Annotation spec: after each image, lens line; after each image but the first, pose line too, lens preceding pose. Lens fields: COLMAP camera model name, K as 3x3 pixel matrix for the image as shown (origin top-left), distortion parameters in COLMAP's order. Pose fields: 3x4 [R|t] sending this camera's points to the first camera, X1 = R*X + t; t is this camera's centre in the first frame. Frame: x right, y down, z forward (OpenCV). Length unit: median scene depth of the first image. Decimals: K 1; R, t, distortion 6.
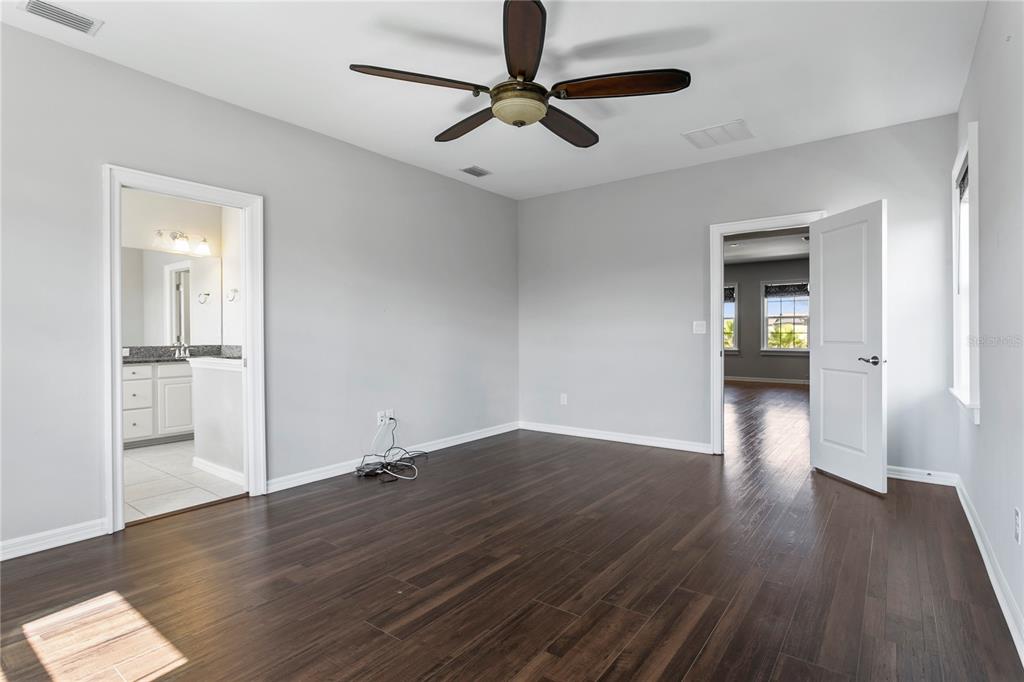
lens RADIAL K [[508.5, 0, 515.7], [0, 508.5, 338.4], [0, 0, 1]] dist [-0.007802, 0.002191]
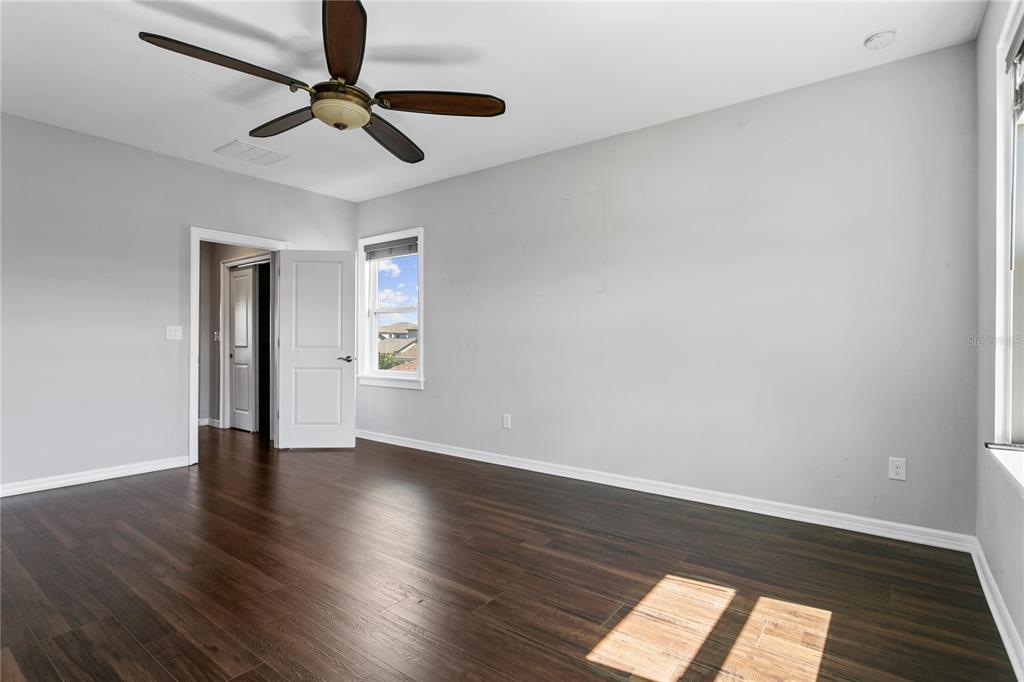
lens RADIAL K [[508.5, 0, 515.7], [0, 508.5, 338.4], [0, 0, 1]] dist [-0.007802, 0.002191]
pose [[-0.000252, 0.013705, 0.999906, -0.976077], [0.006837, 0.999883, -0.013702, 0.009695], [-0.999977, 0.006833, -0.000346, 0.660051]]
